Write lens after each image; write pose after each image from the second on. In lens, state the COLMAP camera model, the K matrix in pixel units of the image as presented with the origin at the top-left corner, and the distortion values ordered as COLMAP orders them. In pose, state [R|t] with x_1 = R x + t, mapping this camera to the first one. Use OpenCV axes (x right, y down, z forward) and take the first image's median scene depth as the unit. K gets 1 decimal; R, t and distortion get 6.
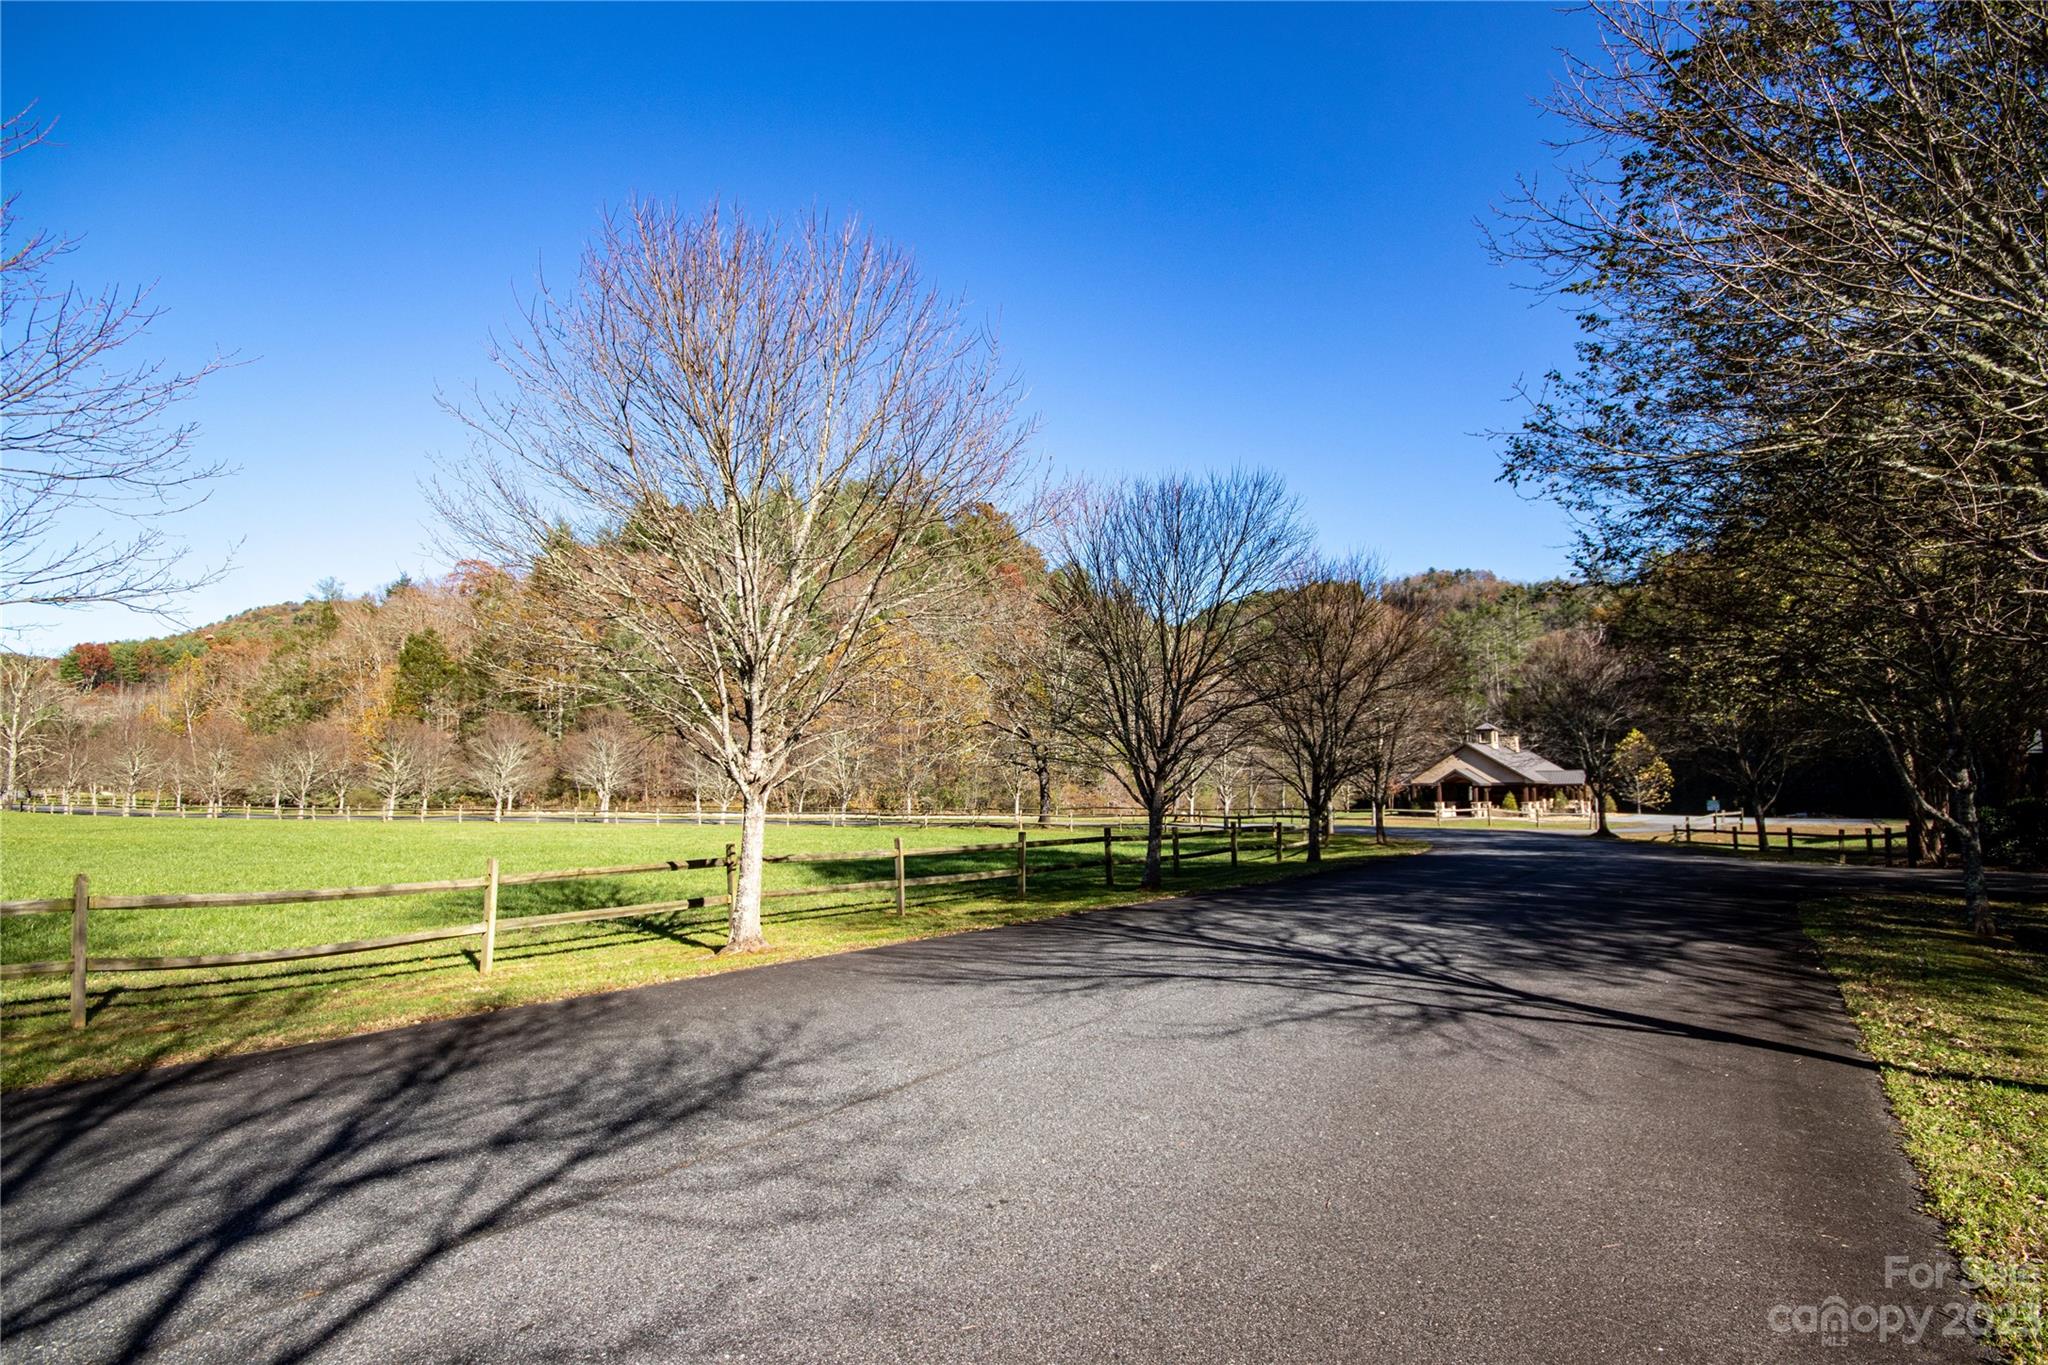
lens RADIAL K [[957.1, 0, 1025.1], [0, 957.1, 694.2], [0, 0, 1]] dist [-0.001242, -0.001969]
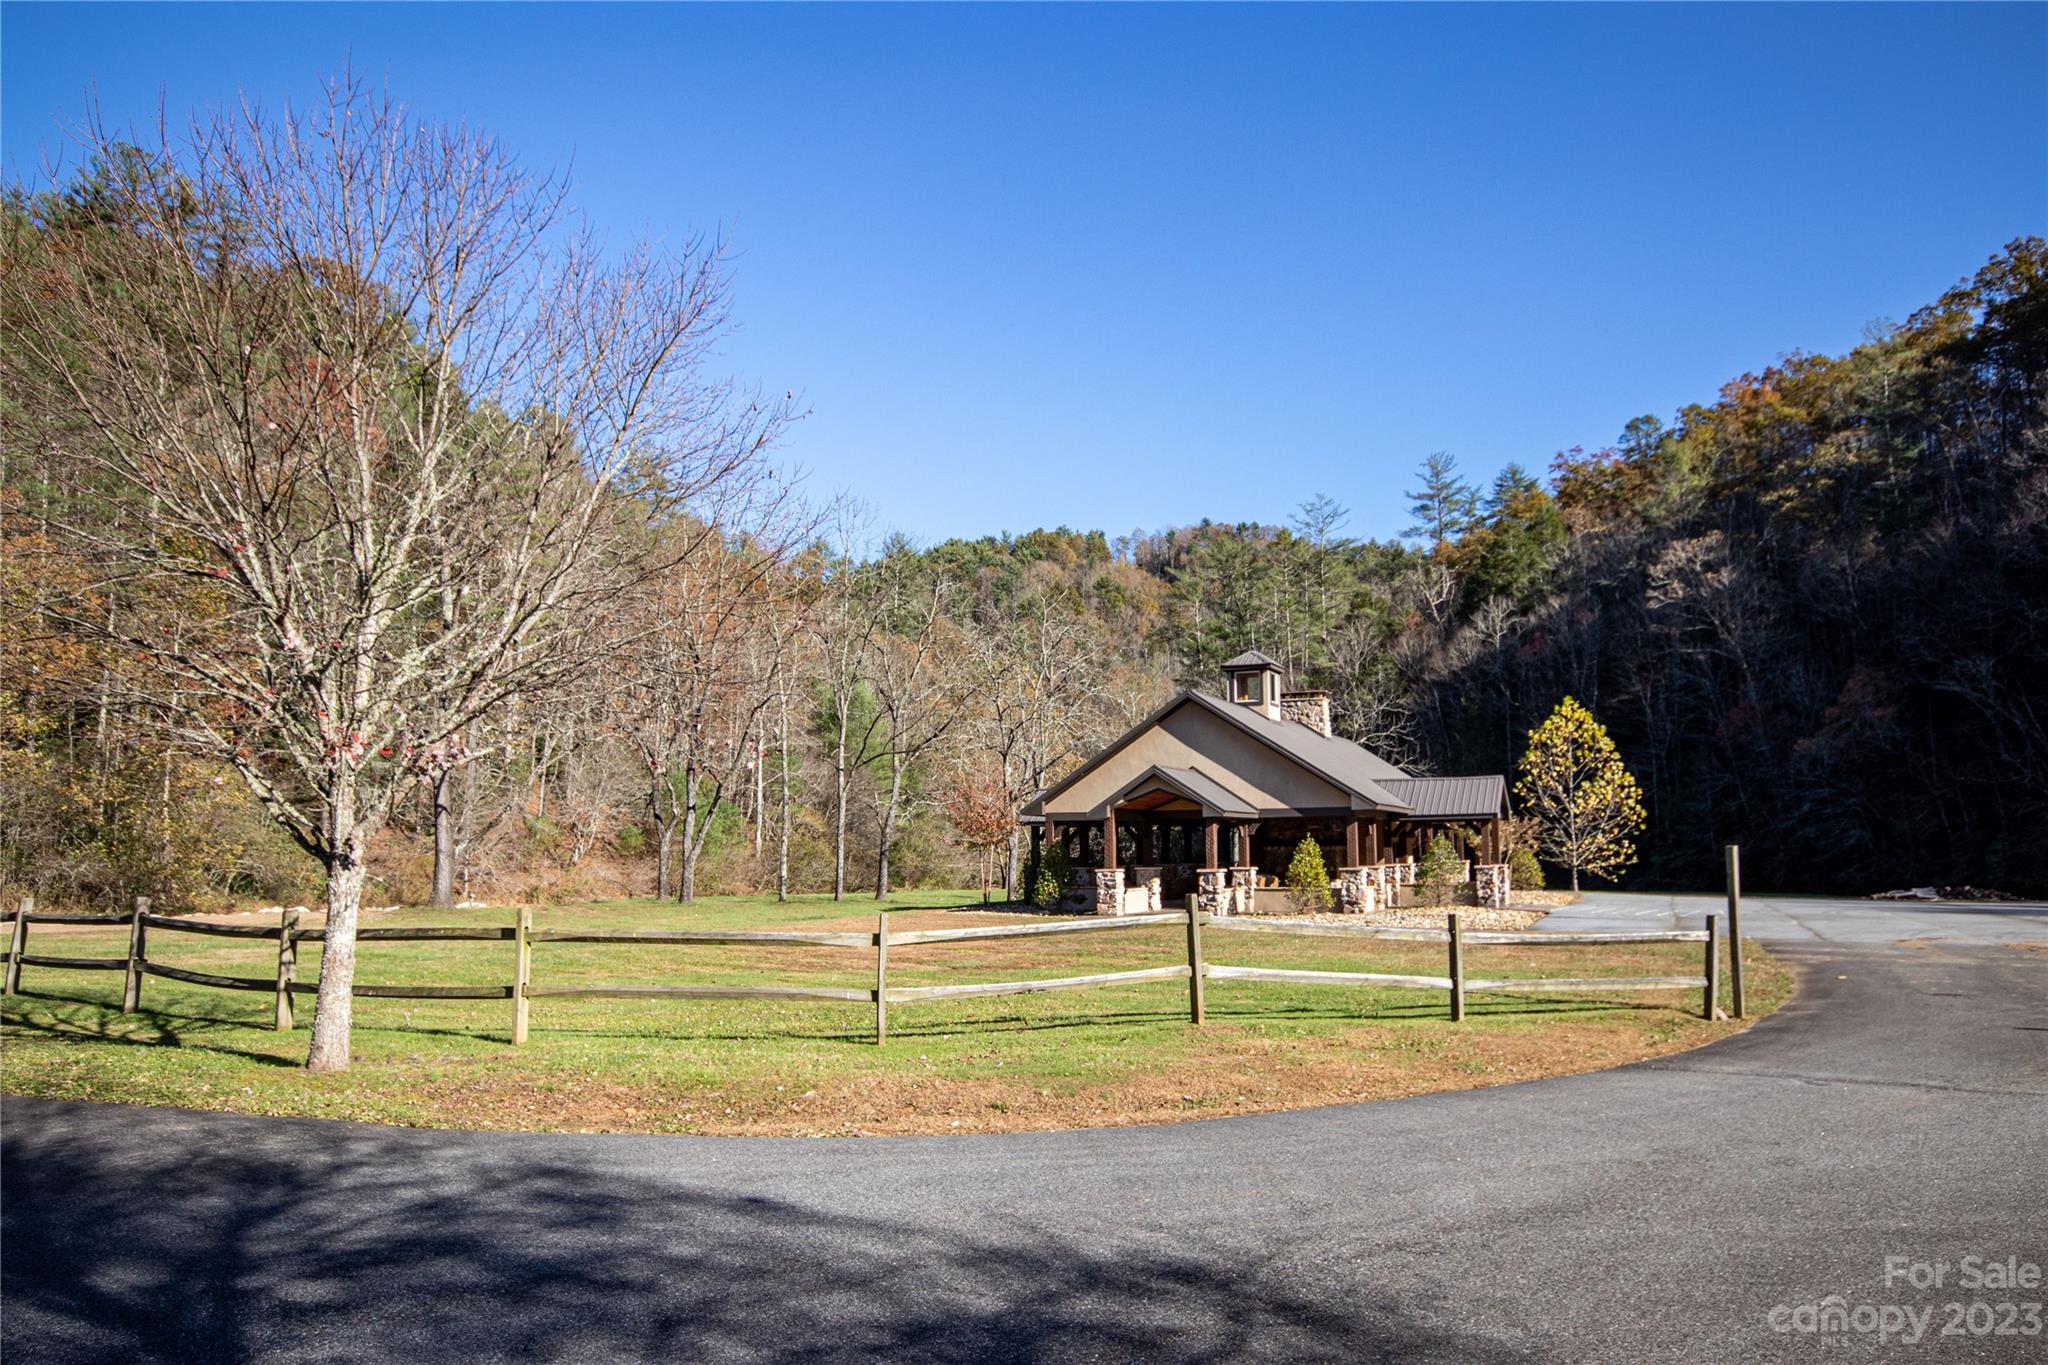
lens RADIAL K [[1419.5, 0, 1024.5], [0, 1419.5, 682.4], [0, 0, 1]] dist [0.000831, -0.000030]
pose [[0.962687, 0.028683, 0.269093, 0.251631], [-0.024038, 0.999500, -0.020539, 0.055425], [-0.269548, 0.013304, 0.962895, 0.499828]]
